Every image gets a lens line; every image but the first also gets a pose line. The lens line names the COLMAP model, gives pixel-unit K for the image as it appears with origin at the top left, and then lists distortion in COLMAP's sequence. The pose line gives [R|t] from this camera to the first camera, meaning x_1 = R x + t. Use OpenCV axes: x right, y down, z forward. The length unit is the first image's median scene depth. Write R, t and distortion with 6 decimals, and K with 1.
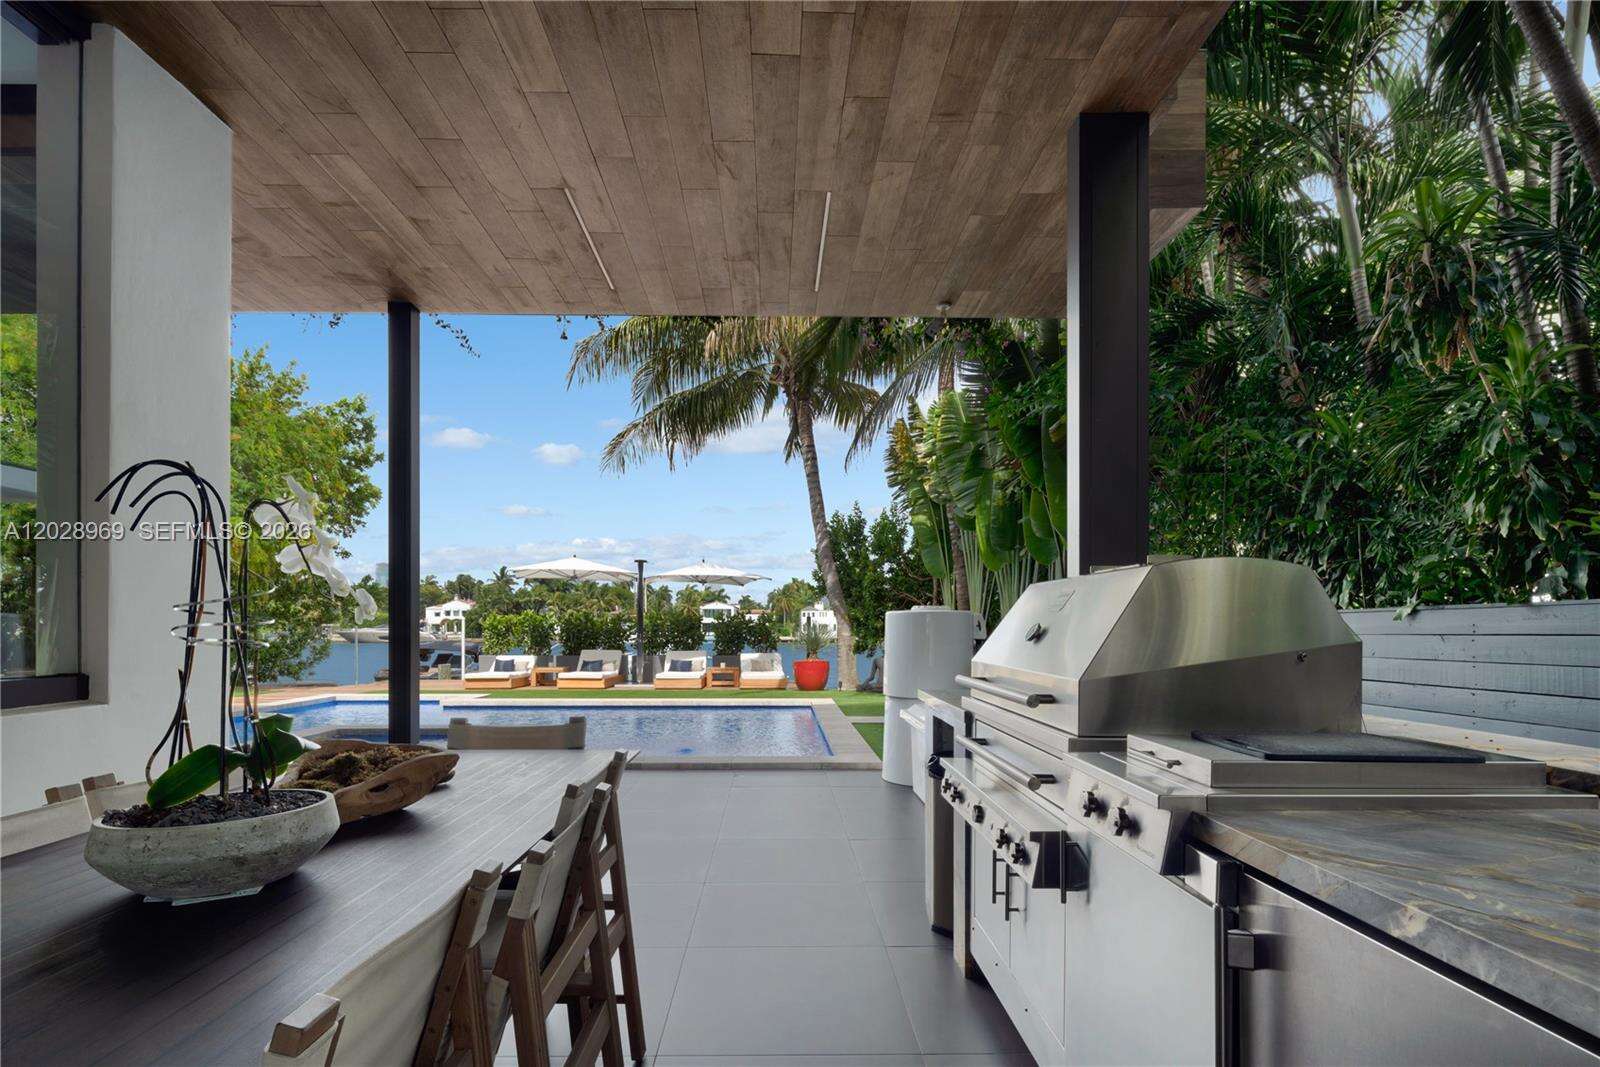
lens RADIAL K [[791.6, 0, 800.6], [0, 791.6, 614.3], [0, 0, 1]] dist [0.000519, 0.000160]
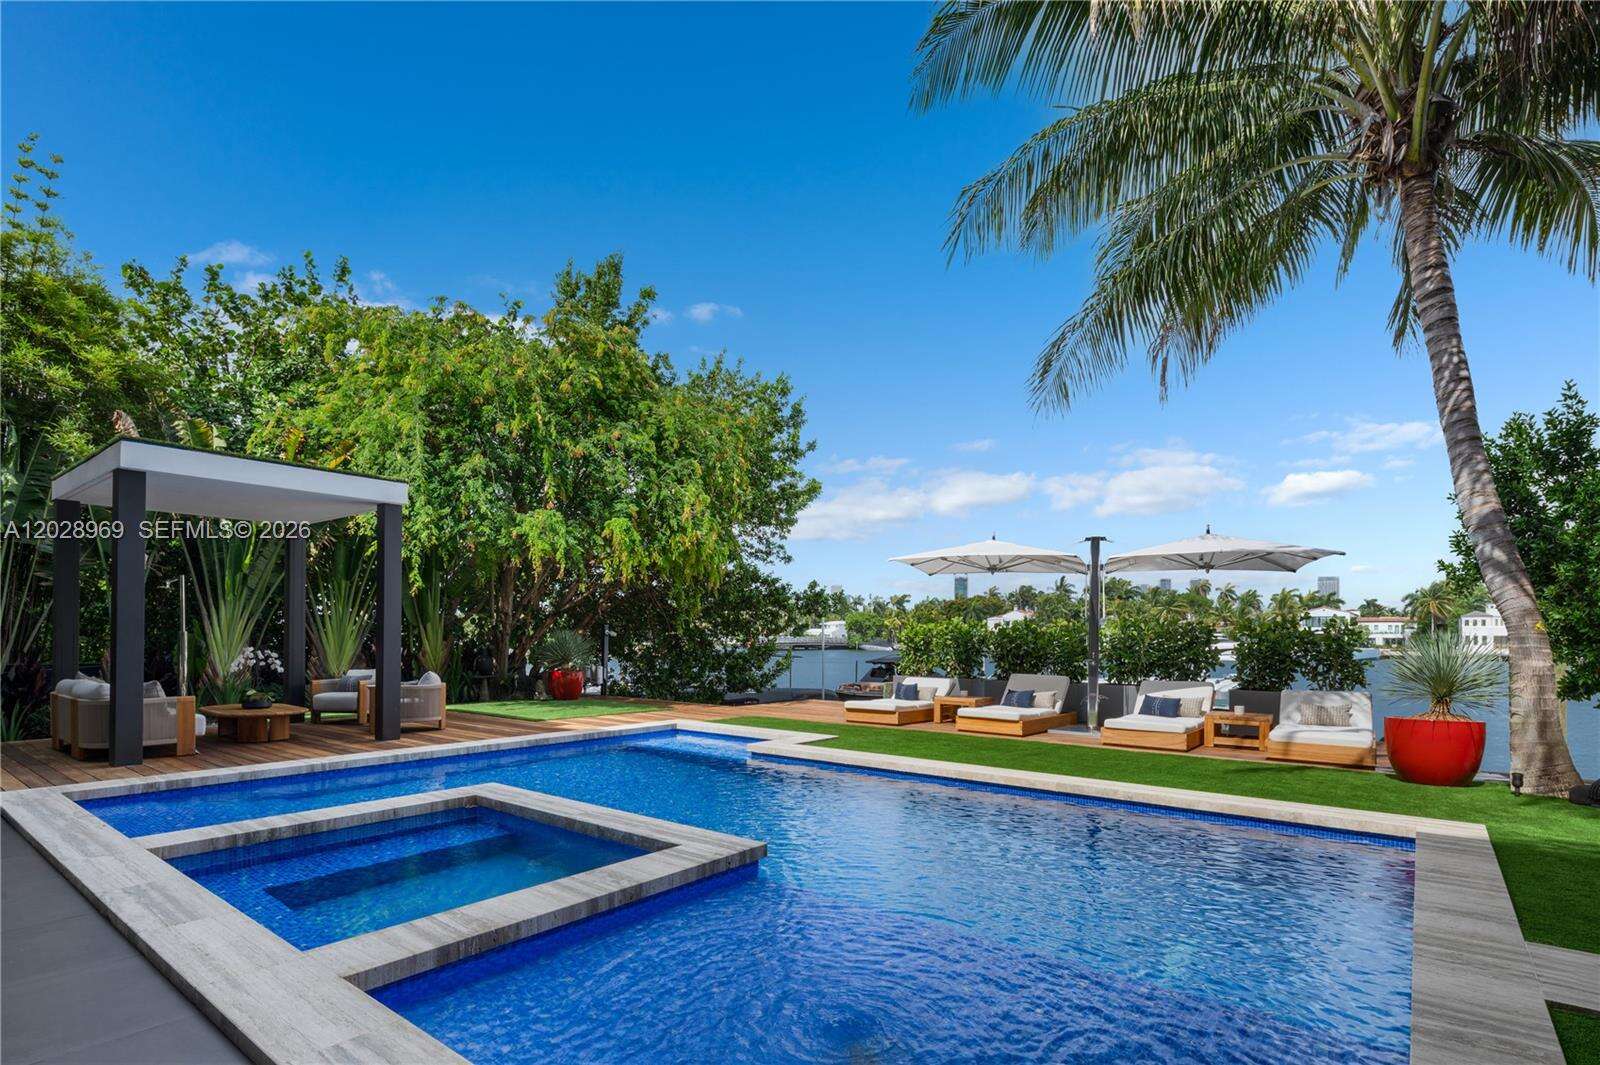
lens RADIAL K [[786.4, 0, 779.2], [0, 786.4, 625.3], [0, 0, 1]] dist [0.001463, 0.000826]
pose [[0.755707, -0.003722, -0.654899, 0.021682], [0.005111, 0.999987, 0.000216, 0.001474], [0.654890, -0.003510, 0.755716, 0.336082]]
